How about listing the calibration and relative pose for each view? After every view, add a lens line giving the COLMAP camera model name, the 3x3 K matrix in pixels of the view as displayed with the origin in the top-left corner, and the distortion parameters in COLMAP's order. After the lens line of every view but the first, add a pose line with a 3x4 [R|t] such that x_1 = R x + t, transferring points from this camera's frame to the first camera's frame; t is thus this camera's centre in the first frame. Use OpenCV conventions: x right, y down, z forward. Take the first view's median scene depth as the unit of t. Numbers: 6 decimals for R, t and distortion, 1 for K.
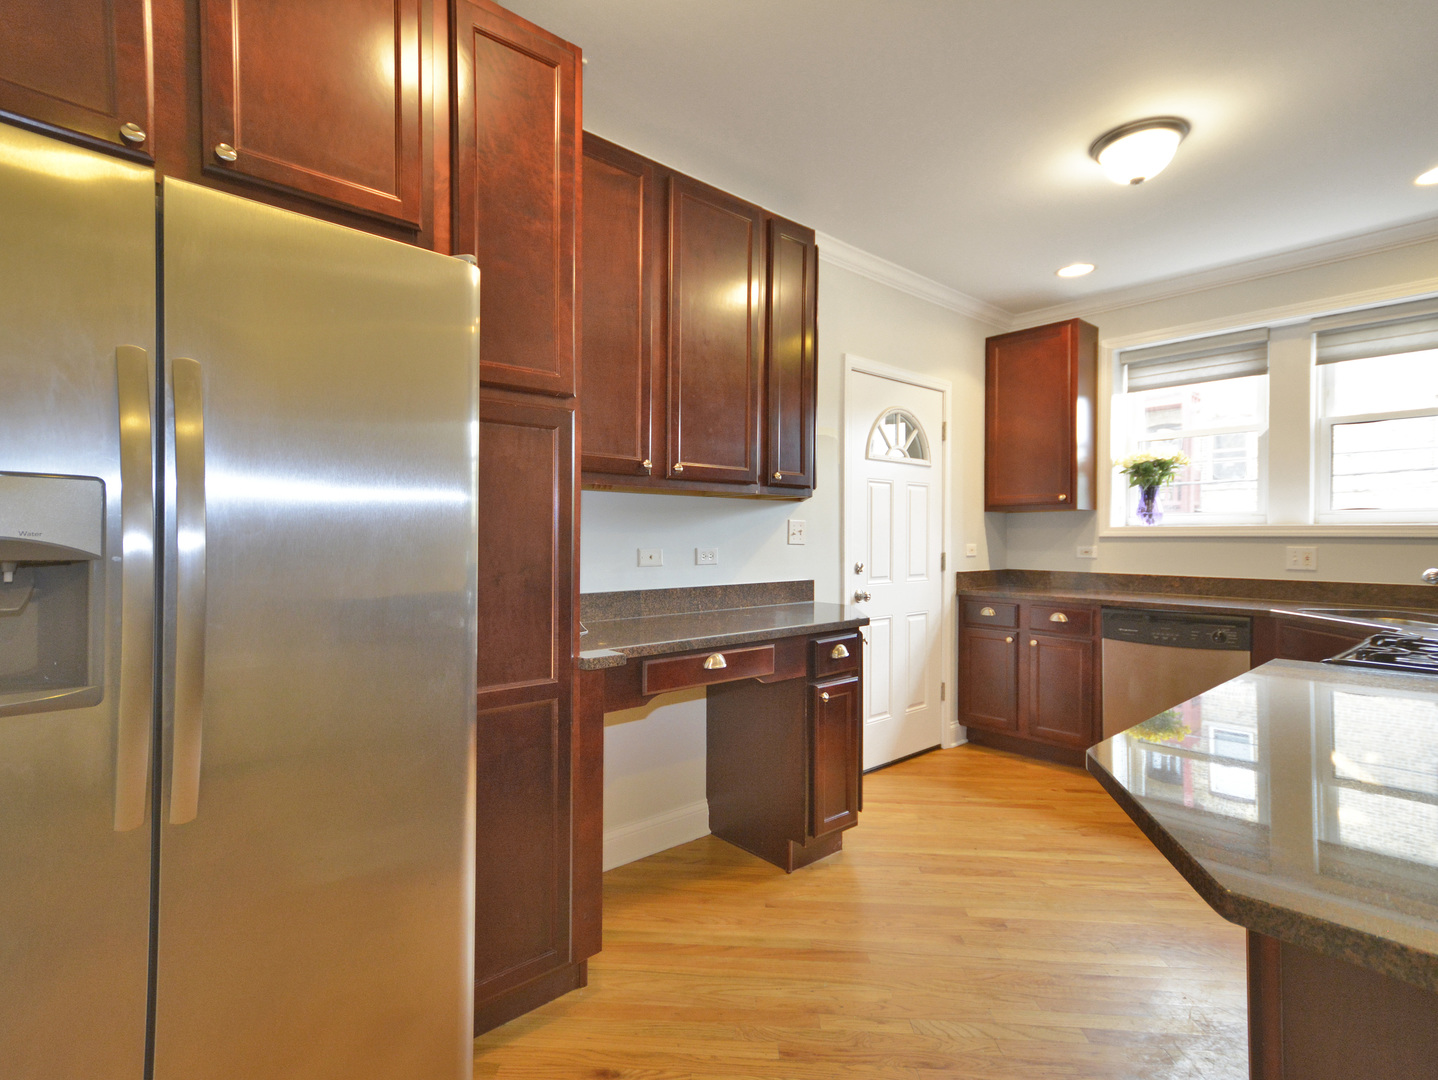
lens RADIAL K [[707.0, 0, 706.7], [0, 707.0, 545.6], [0, 0, 1]] dist [0.039357, 0.000533]
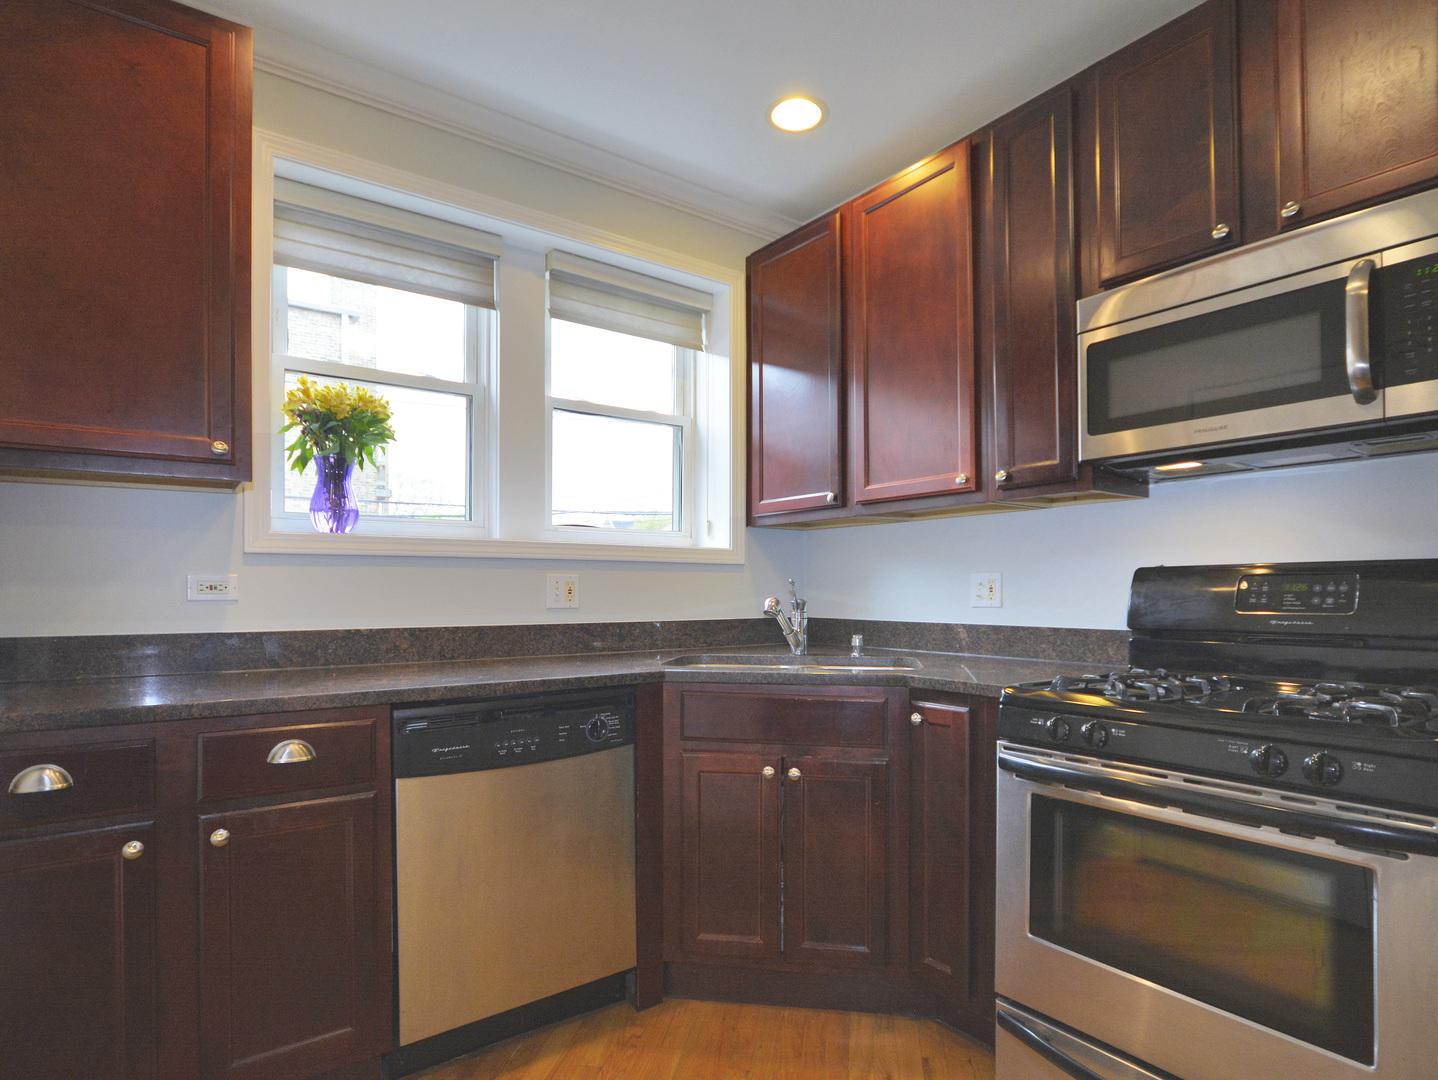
lens RADIAL K [[780.8, 0, 723.1], [0, 780.8, 589.1], [0, 0, 1]] dist [-0.006017, 0.004184]
pose [[0.092387, 0.003022, 0.995719, 0.096855], [0.014139, 0.999891, -0.004347, 0.019335], [-0.995623, 0.014480, 0.092334, 0.733799]]
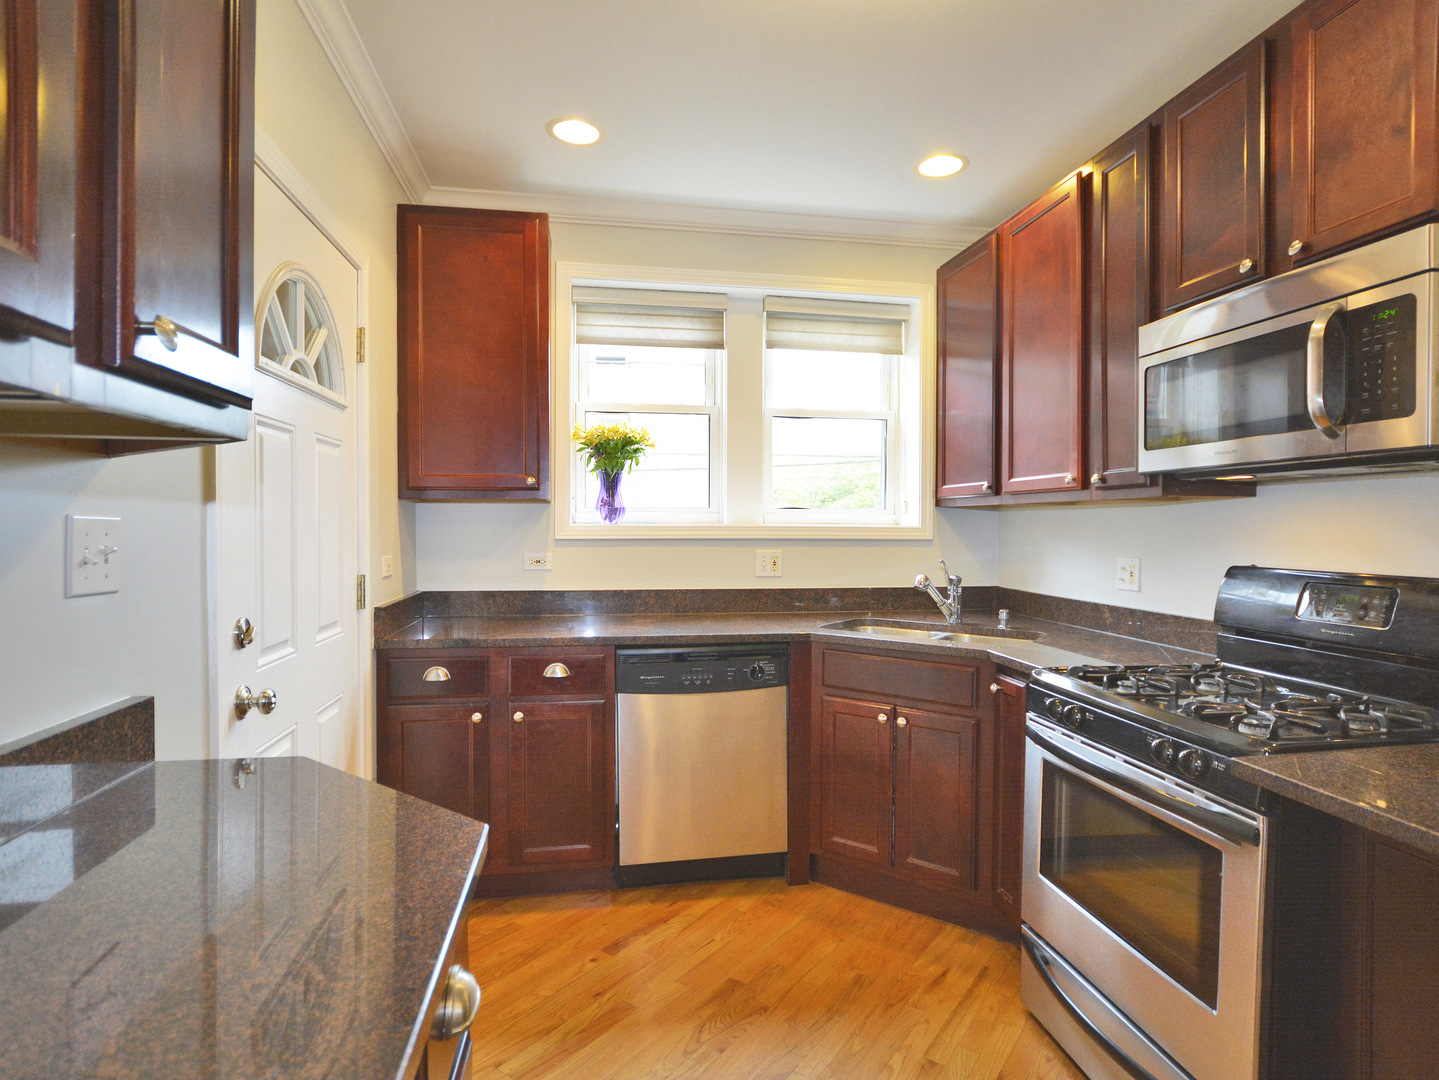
lens RADIAL K [[781.3, 0, 725.2], [0, 781.3, 533.9], [0, 0, 1]] dist [-0.006017, 0.004184]
pose [[0.535473, -0.011623, 0.844472, -0.012149], [0.008668, 0.999928, 0.008266, -0.025049], [-0.844508, 0.002893, 0.535535, 0.501705]]
